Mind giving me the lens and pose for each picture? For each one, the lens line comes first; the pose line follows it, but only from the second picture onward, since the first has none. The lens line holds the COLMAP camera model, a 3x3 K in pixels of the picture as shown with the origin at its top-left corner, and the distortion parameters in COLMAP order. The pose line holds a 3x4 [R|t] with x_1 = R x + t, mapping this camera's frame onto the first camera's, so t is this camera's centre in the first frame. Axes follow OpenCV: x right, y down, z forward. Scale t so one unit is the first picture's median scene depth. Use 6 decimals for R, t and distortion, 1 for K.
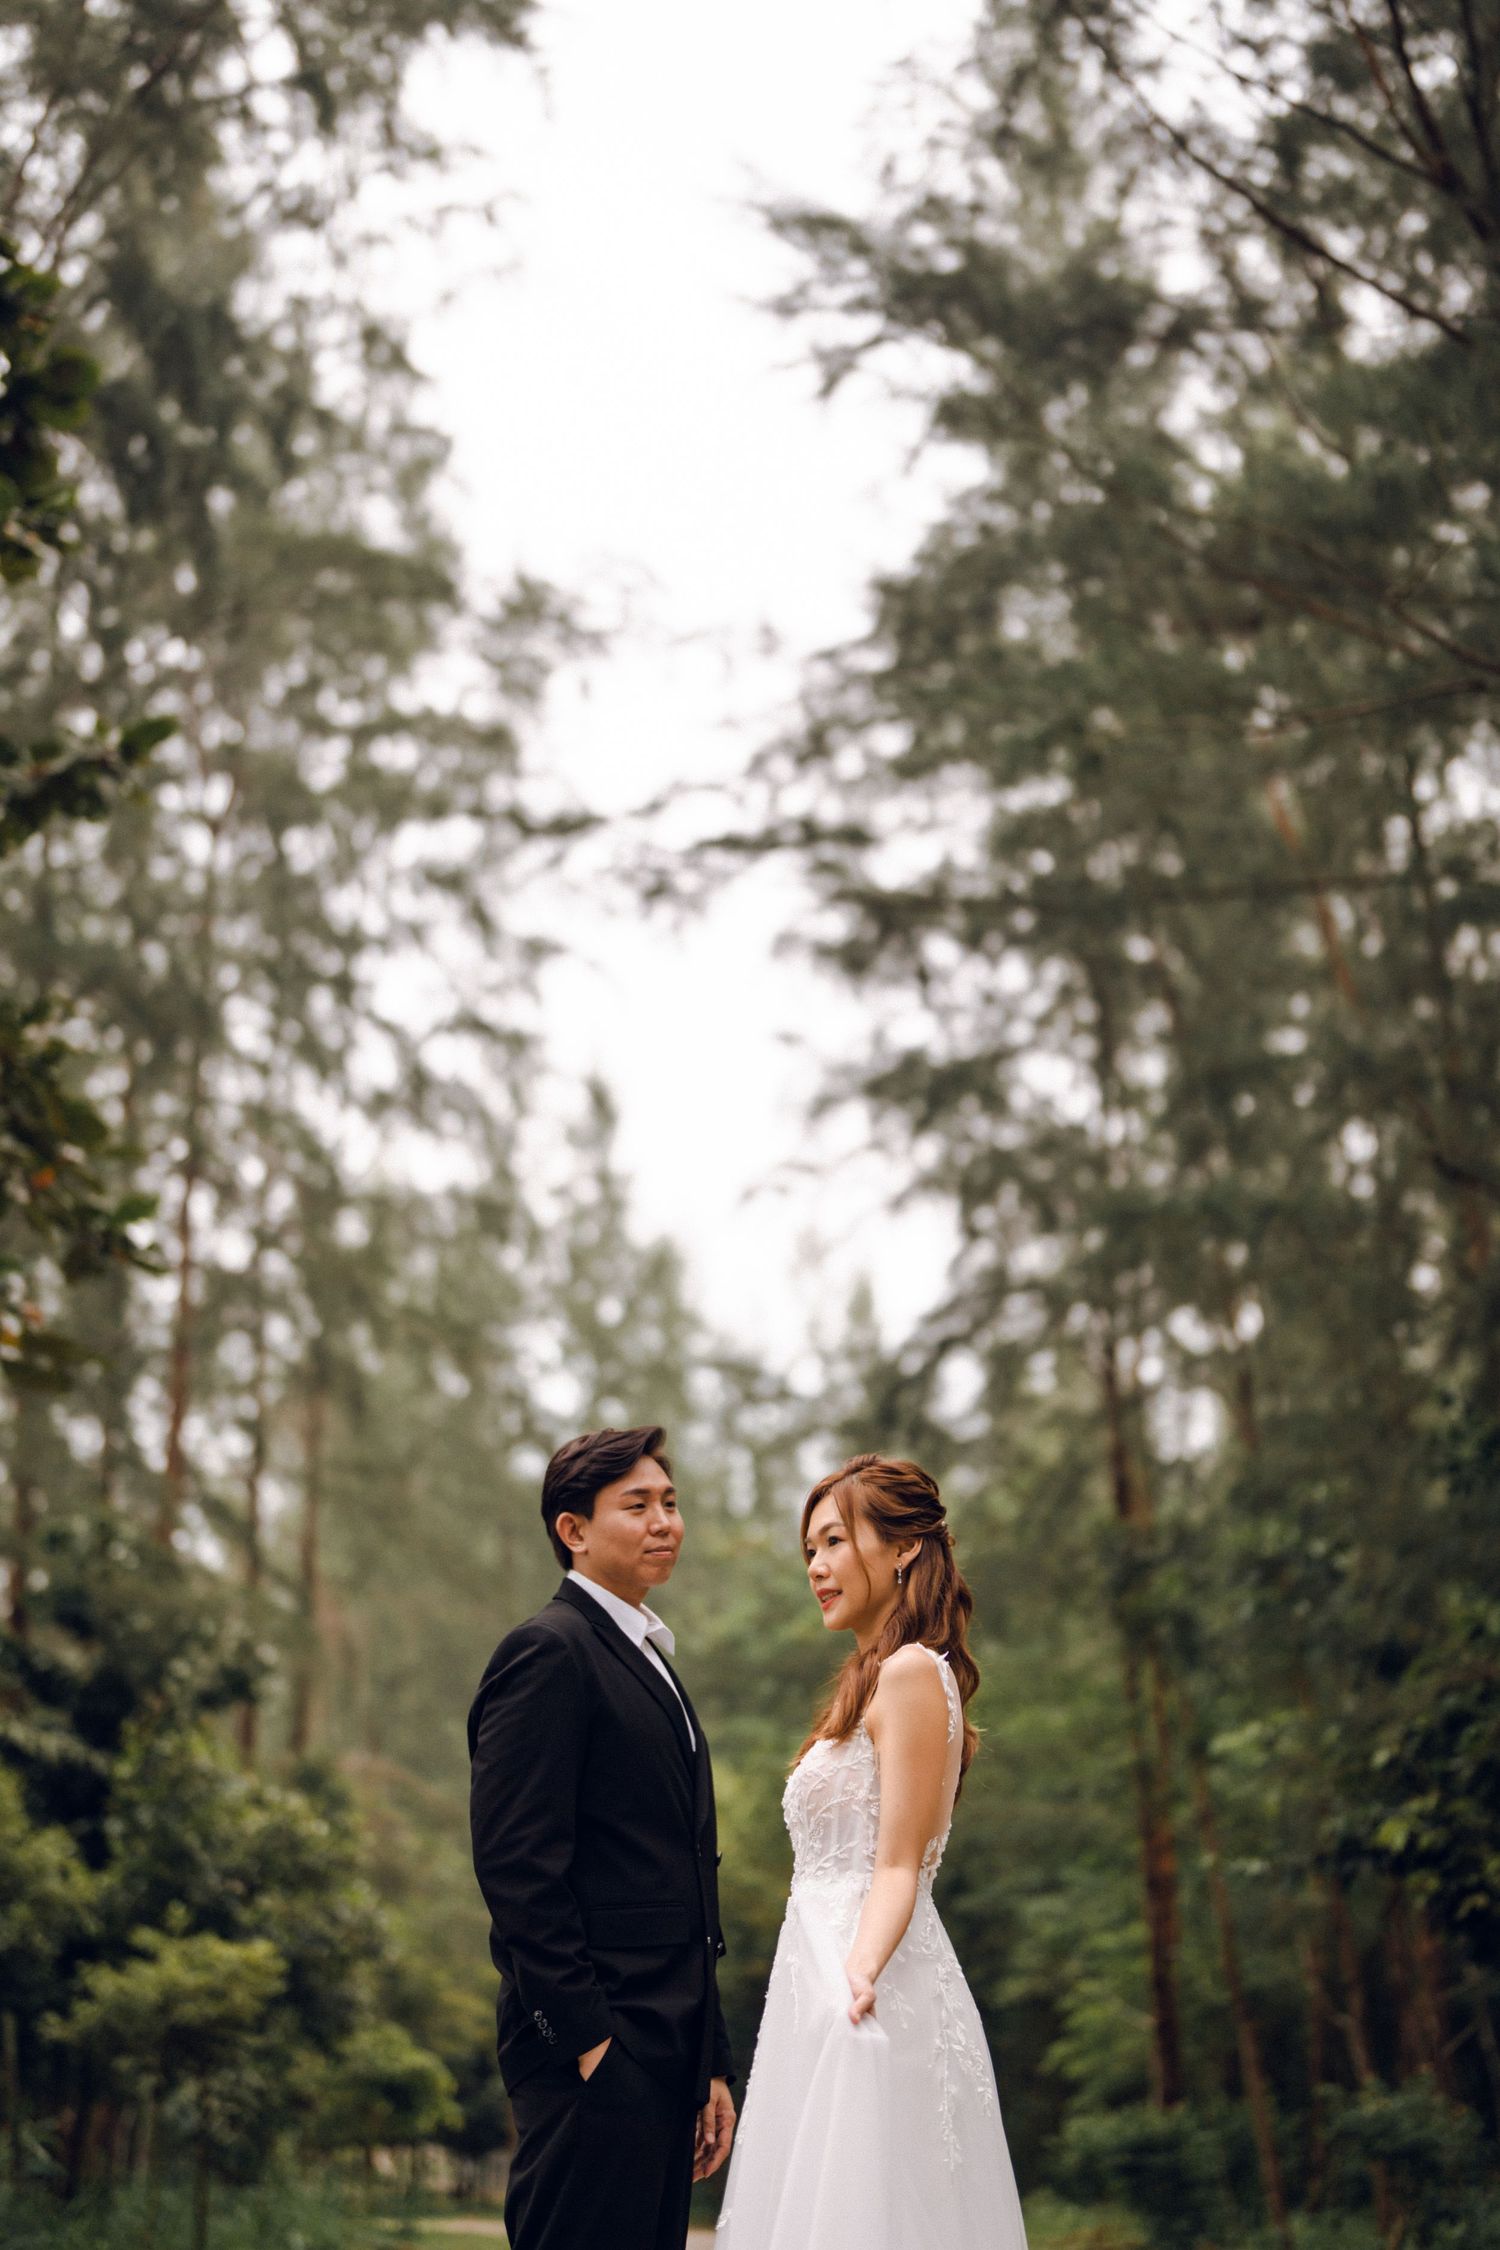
lens RADIAL K [[3048.0, 0, 685.6], [0, 3048.0, 1129.9], [0, 0, 1]] dist [-0.002664, 0.034082]
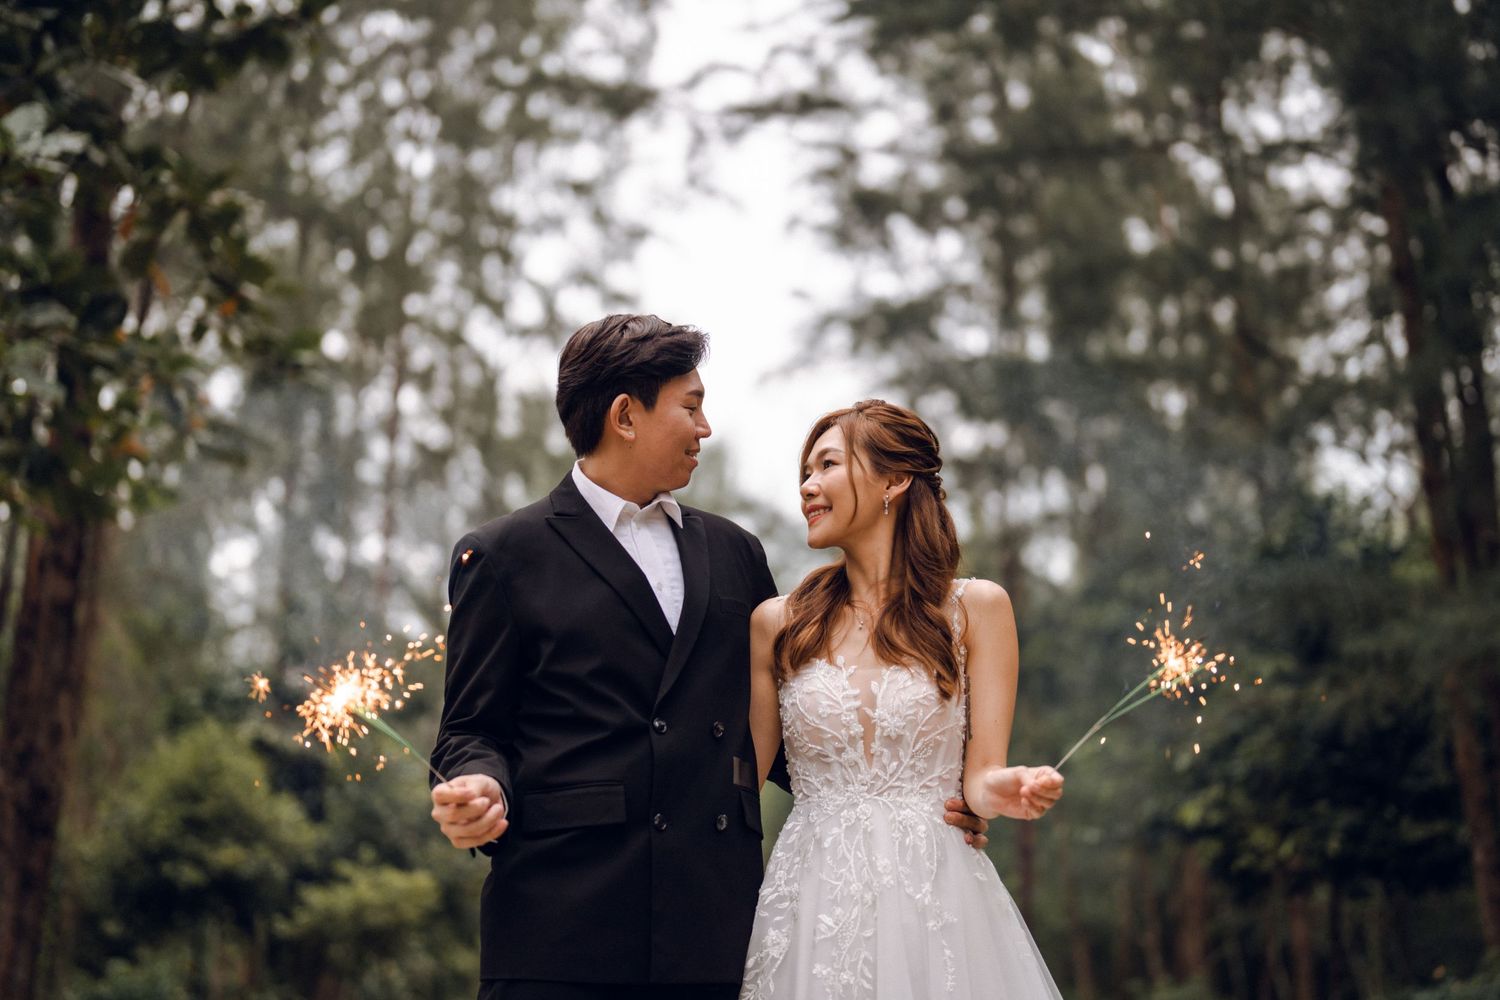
lens RADIAL K [[2291.2, 0, 747.0], [0, 2291.2, 455.8], [0, 0, 1]] dist [-0.006060, 0.037893]
pose [[0.999402, 0.025317, 0.023534, -0.016621], [-0.027127, 0.996419, 0.080083, -0.040907], [-0.021422, -0.080673, 0.996510, -0.135739]]
